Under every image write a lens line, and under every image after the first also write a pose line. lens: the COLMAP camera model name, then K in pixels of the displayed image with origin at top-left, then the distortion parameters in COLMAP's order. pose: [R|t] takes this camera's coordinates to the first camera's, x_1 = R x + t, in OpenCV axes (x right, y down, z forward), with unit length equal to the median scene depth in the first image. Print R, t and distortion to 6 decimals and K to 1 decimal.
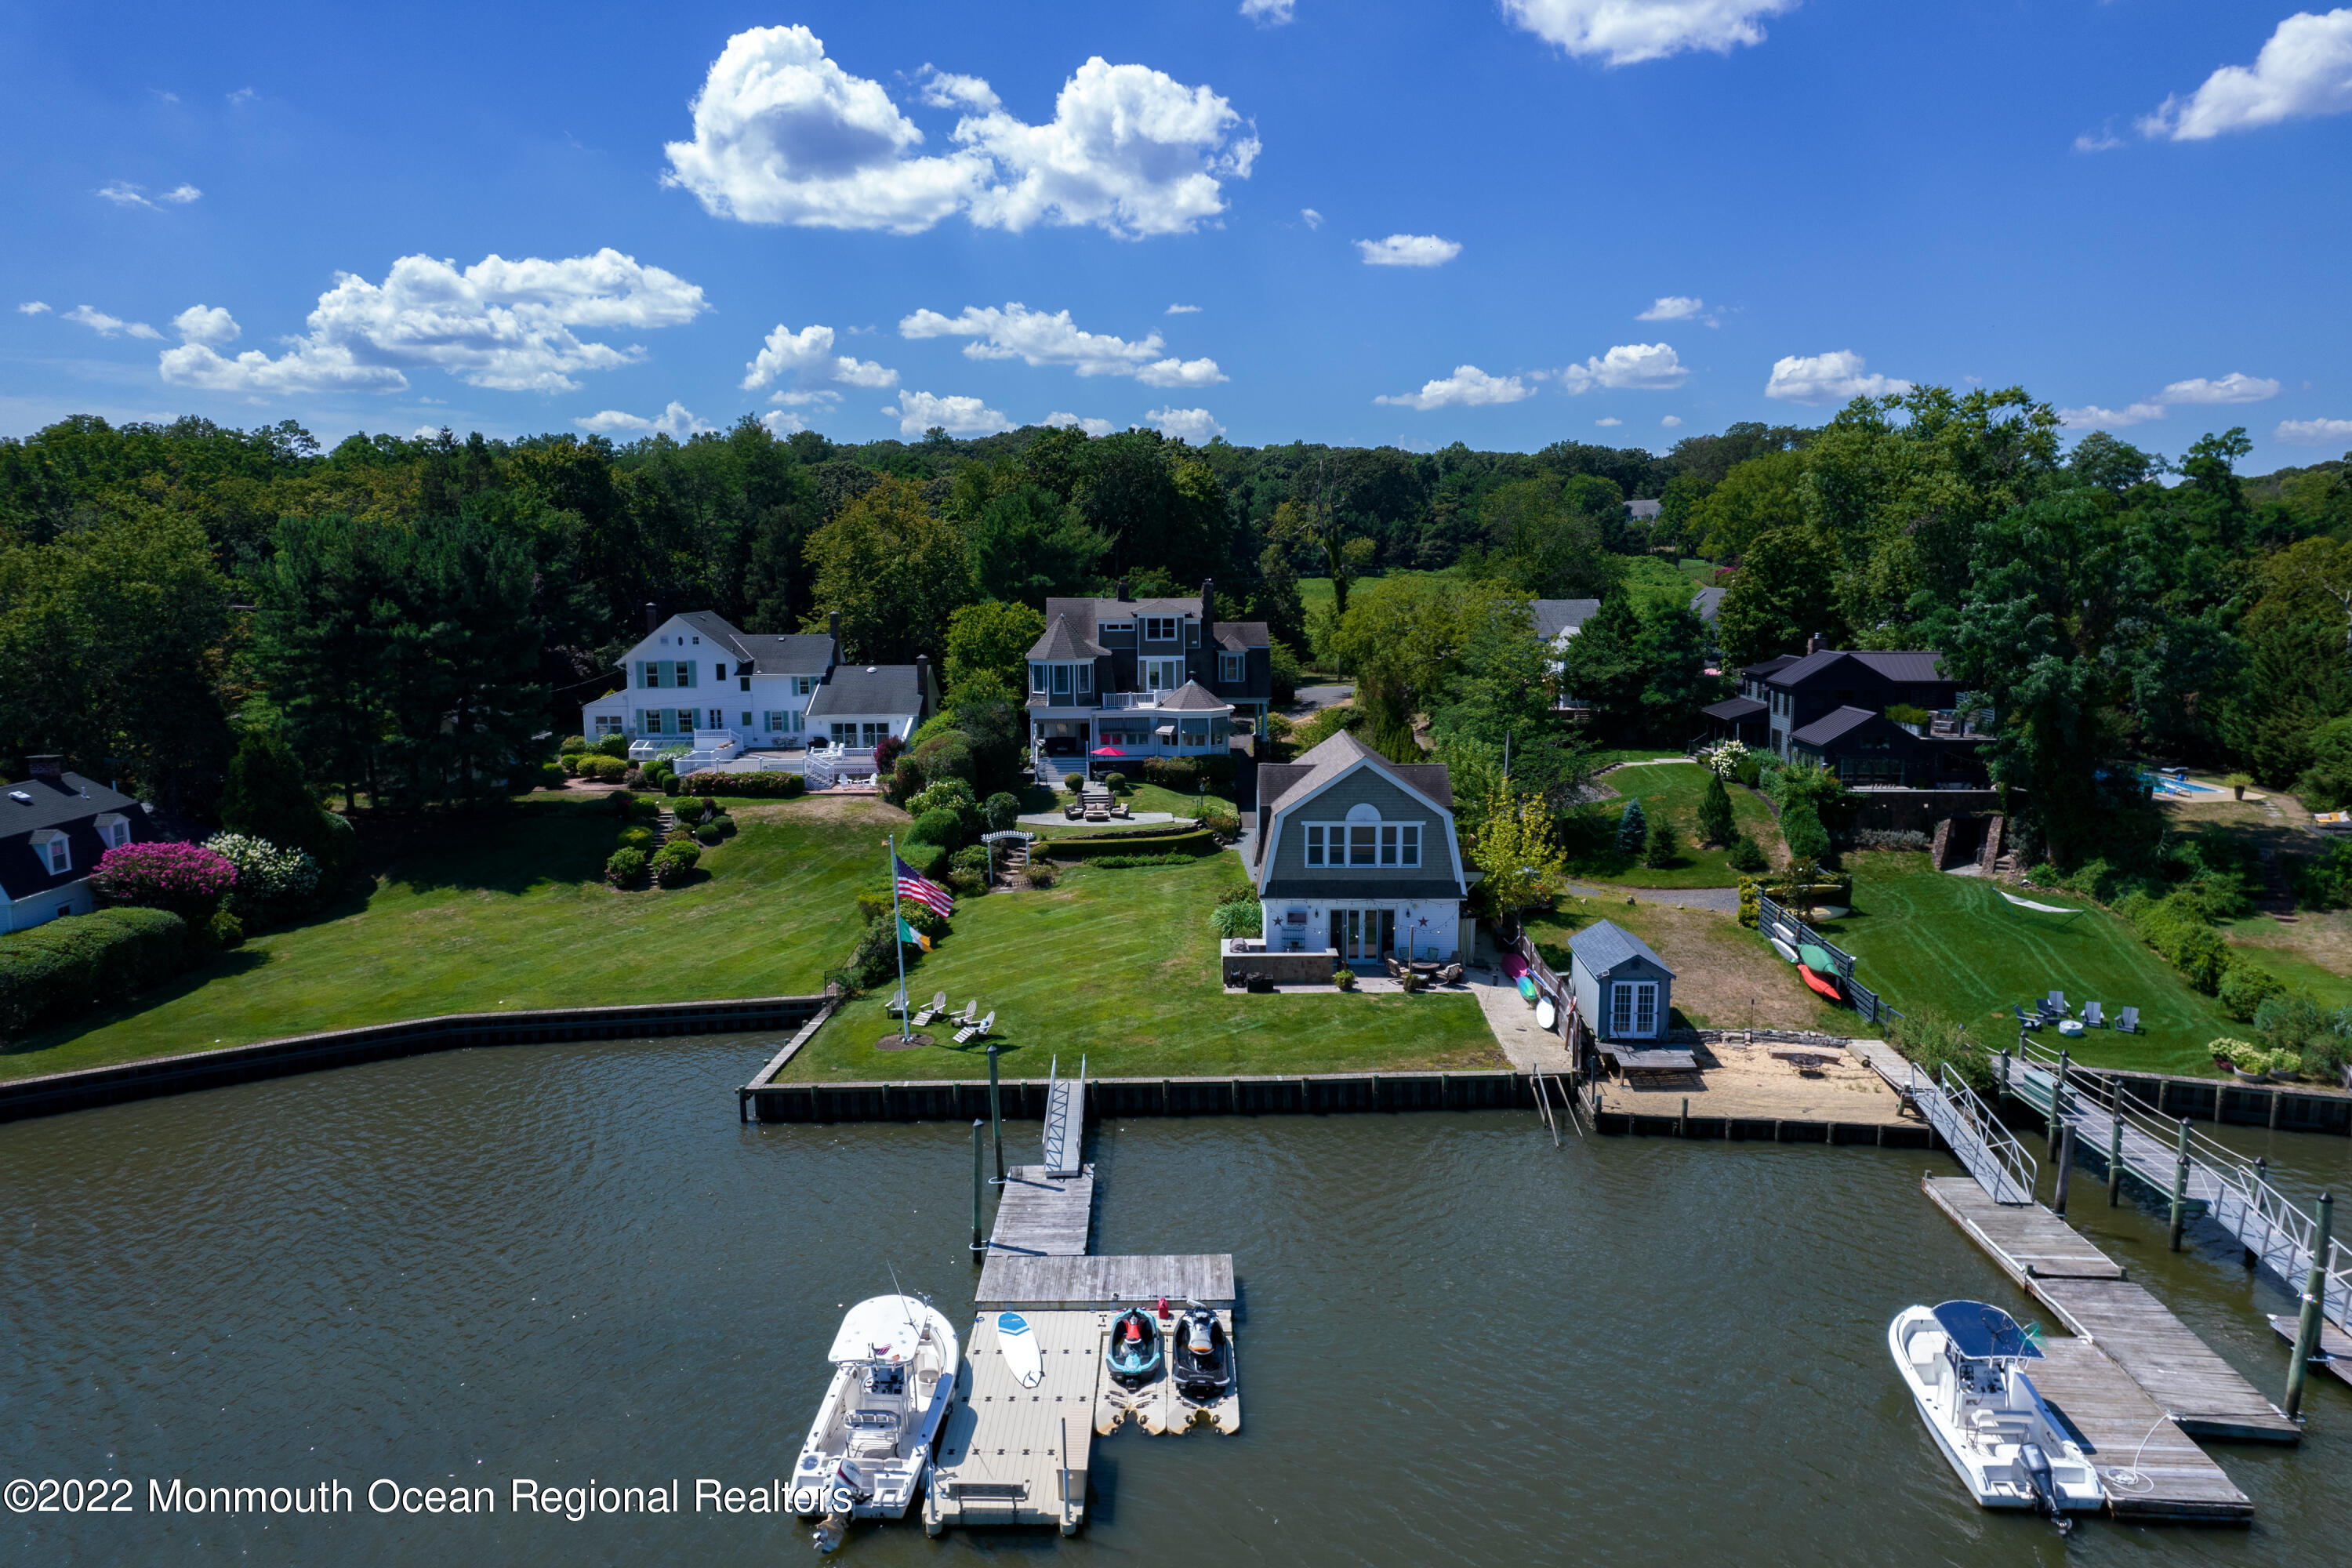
lens RADIAL K [[1521.1, 0, 1192.8], [0, 1521.1, 783.8], [0, 0, 1]] dist [-0.076171, 0.065122]
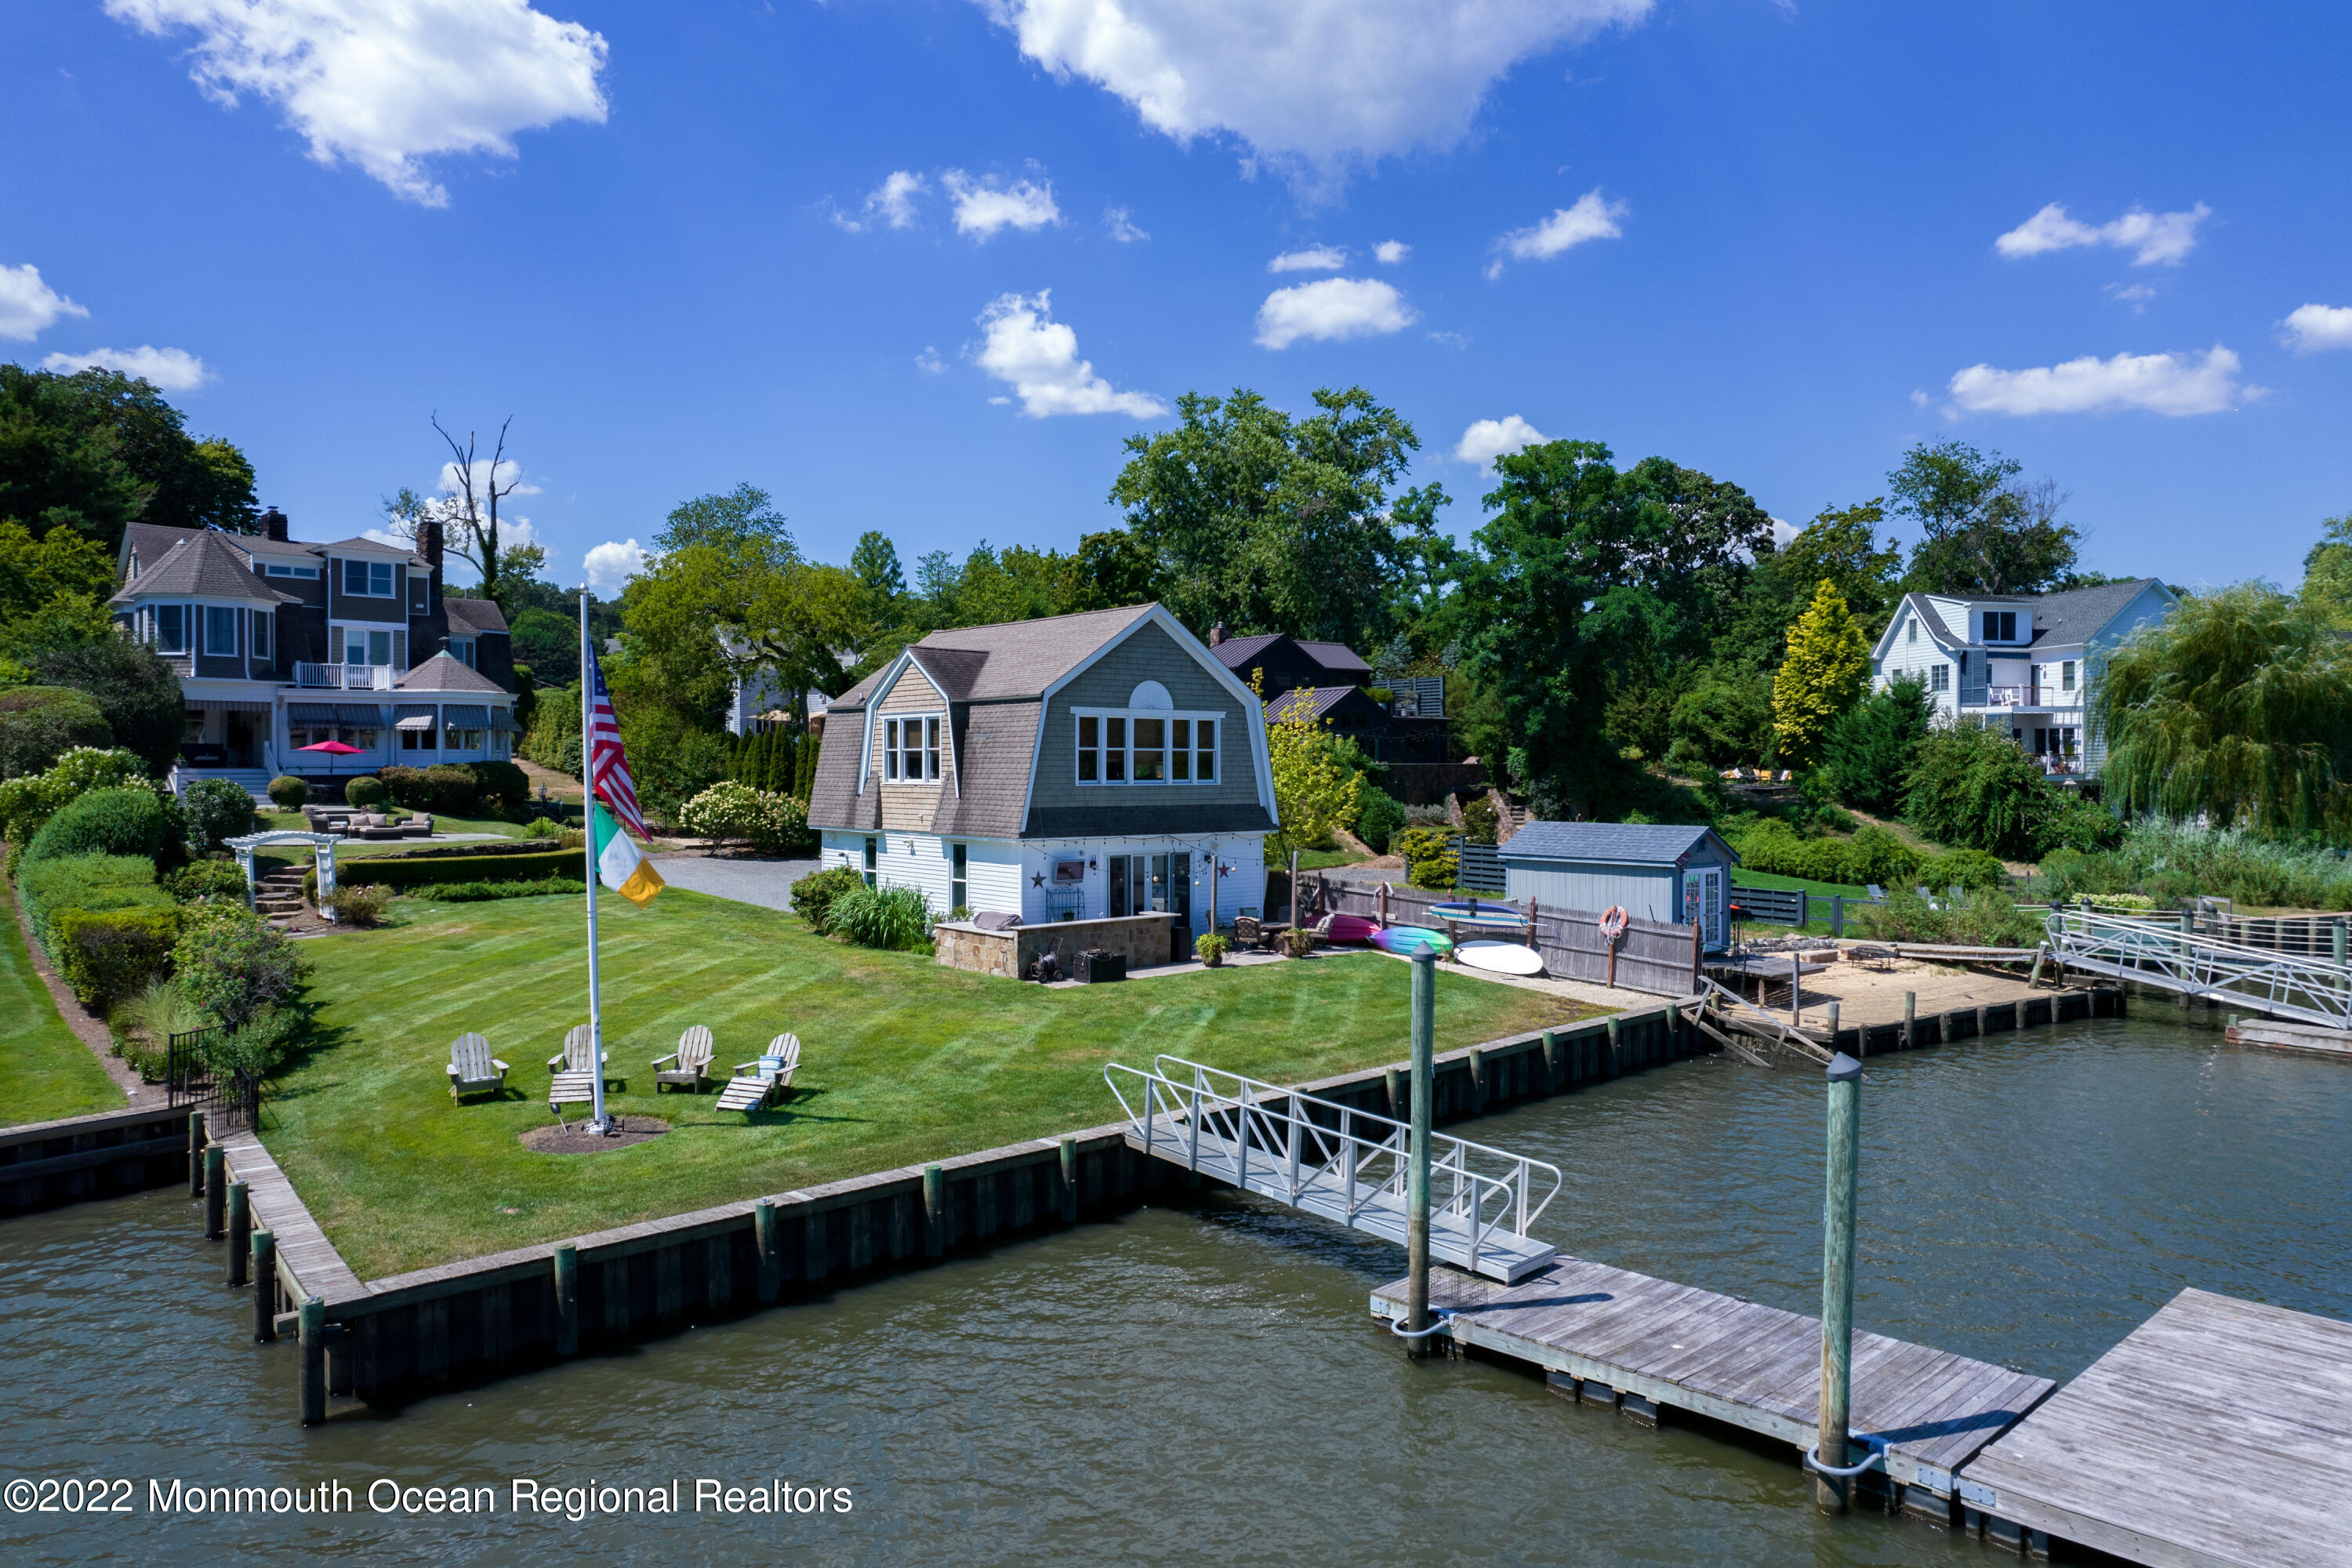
lens RADIAL K [[1521.1, 0, 1192.8], [0, 1521.1, 783.8], [0, 0, 1]] dist [-0.076171, 0.065122]
pose [[0.748154, -0.003030, 0.663518, -0.286929], [0.086747, 0.991854, -0.093283, 0.113854], [-0.657830, 0.127348, 0.742322, 0.526679]]
